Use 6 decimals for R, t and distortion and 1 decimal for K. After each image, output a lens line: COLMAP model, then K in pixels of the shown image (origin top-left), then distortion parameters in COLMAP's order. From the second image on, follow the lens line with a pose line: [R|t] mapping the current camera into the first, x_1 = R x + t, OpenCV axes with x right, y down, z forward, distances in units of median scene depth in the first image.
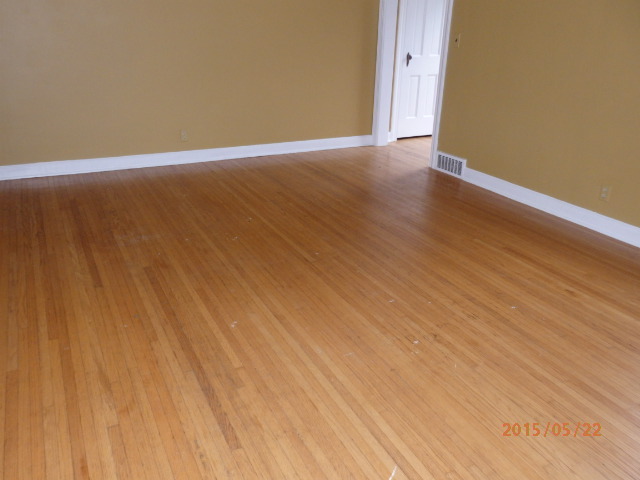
lens RADIAL K [[537.9, 0, 320.3], [0, 537.9, 239.7], [0, 0, 1]] dist [0.005555, 0.046206]
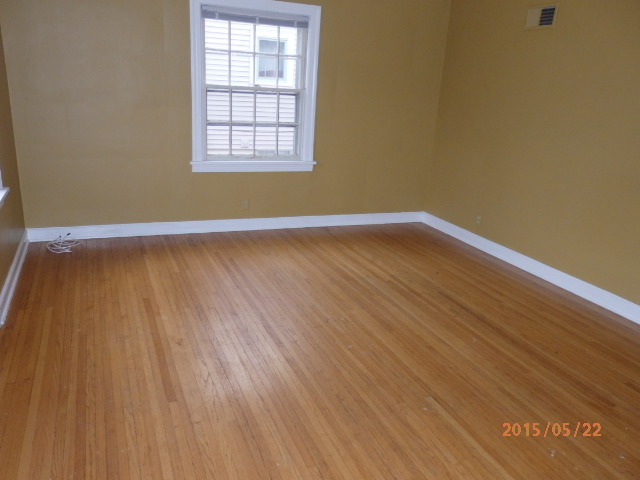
lens RADIAL K [[537.9, 0, 322.2], [0, 537.9, 241.7], [0, 0, 1]] dist [0.005555, 0.046206]
pose [[-0.991984, -0.110570, 0.061173, 0.145166], [-0.046751, 0.770887, 0.635253, -0.780677], [-0.117397, 0.627301, -0.769877, 1.736978]]
